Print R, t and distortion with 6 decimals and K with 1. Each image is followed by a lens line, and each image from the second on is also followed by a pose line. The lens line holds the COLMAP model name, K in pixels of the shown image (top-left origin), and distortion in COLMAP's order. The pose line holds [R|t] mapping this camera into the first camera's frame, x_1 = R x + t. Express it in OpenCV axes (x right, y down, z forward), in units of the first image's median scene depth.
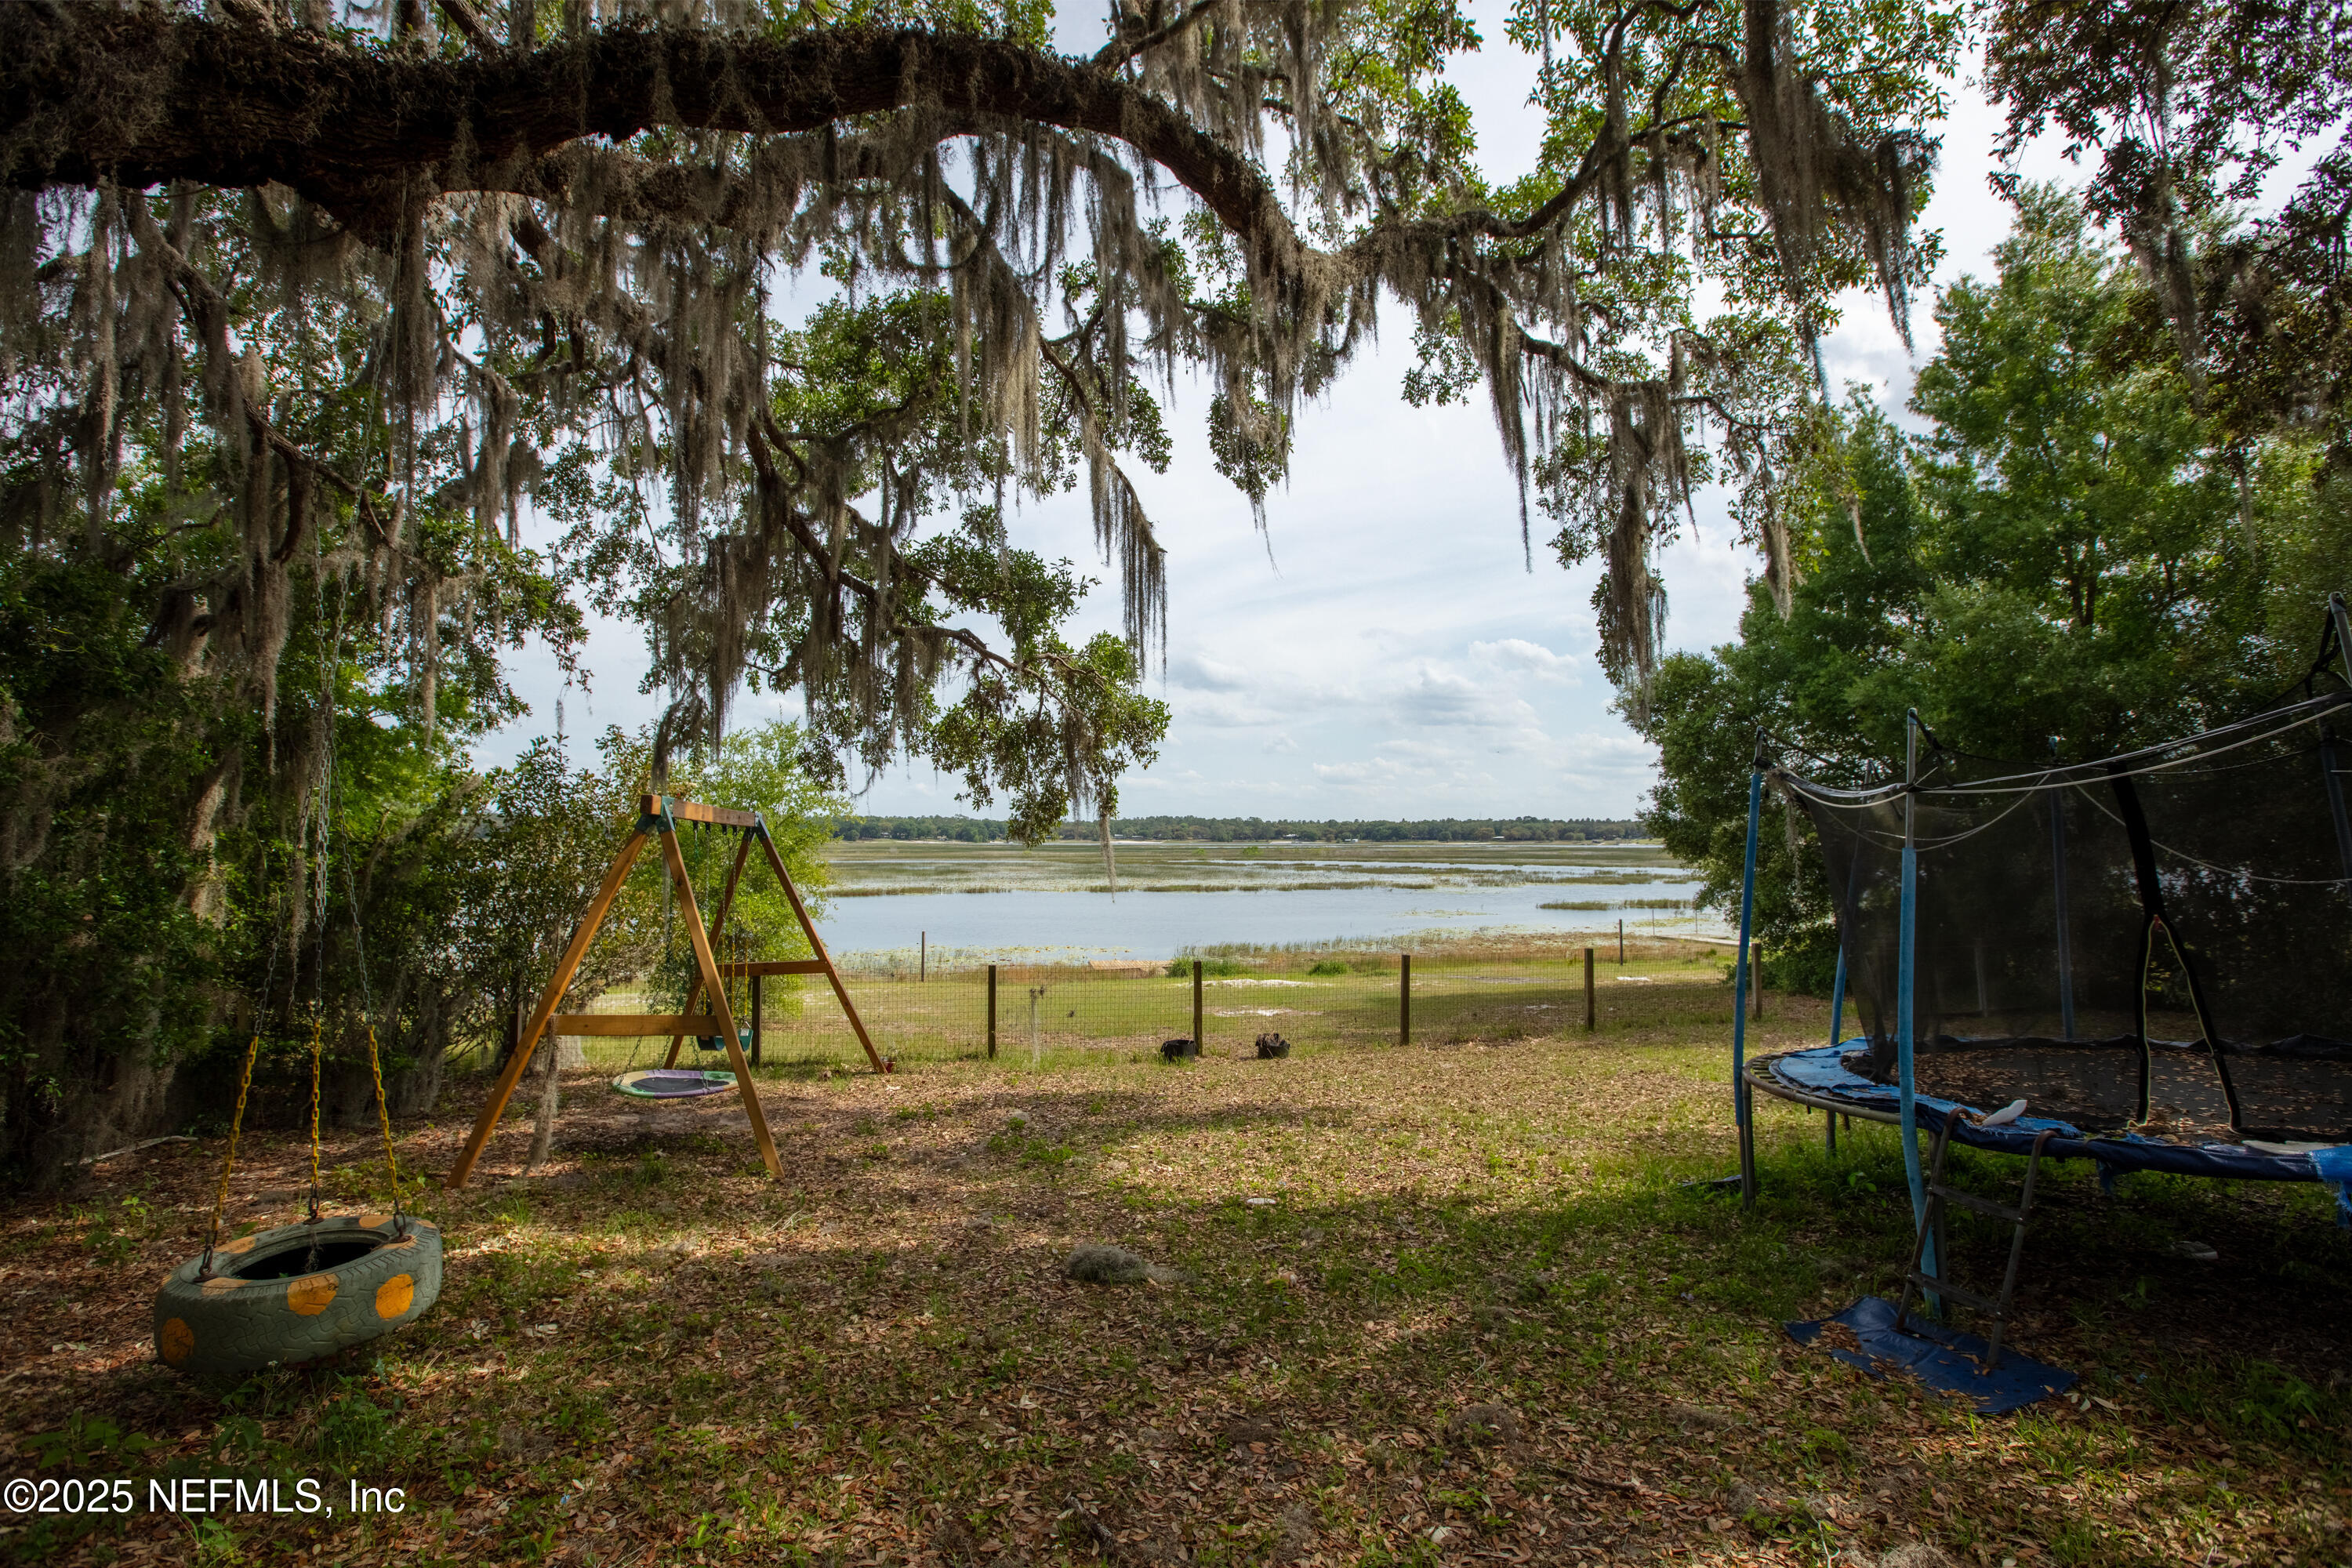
lens RADIAL K [[1080.2, 0, 1172.3], [0, 1080.2, 791.8], [0, 0, 1]] dist [-0.000697, 0.000270]
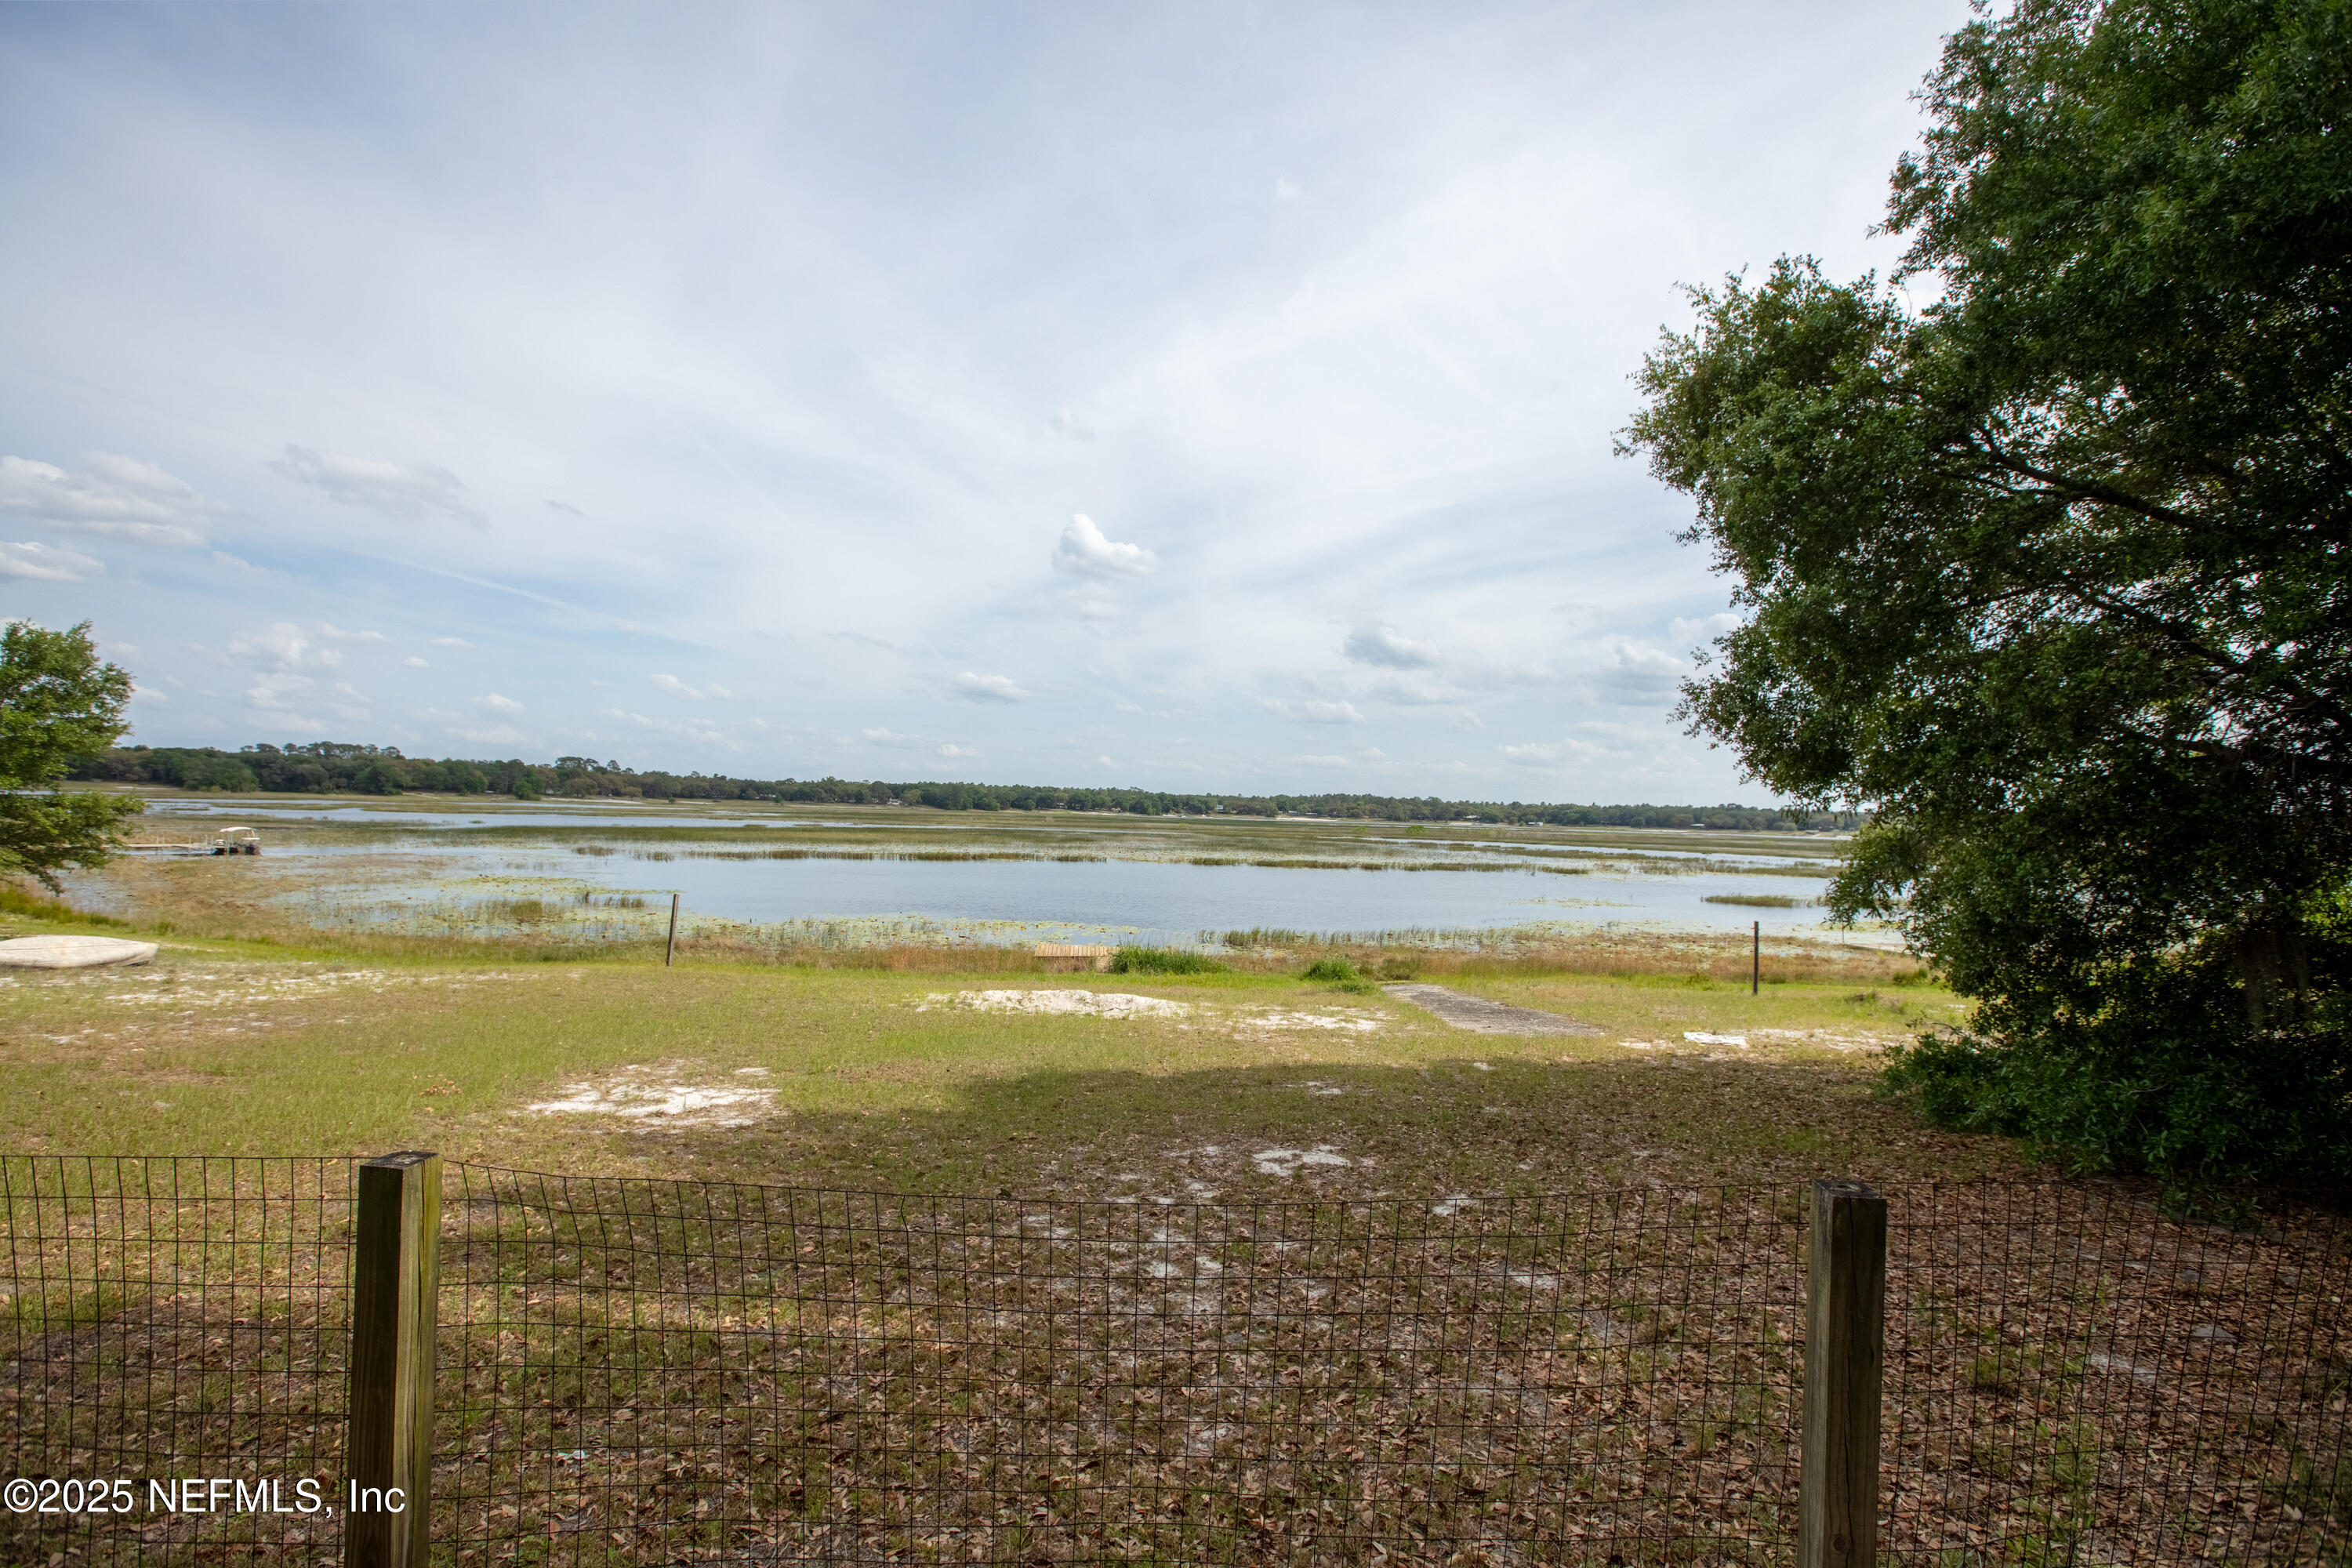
lens RADIAL K [[1080.2, 0, 1184.7], [0, 1080.2, 787.1], [0, 0, 1]] dist [-0.000697, 0.000270]
pose [[0.987982, 0.023987, -0.152699, 0.555119], [-0.021317, 0.999590, 0.019098, 0.105691], [0.153094, -0.015613, 0.988088, 0.998011]]
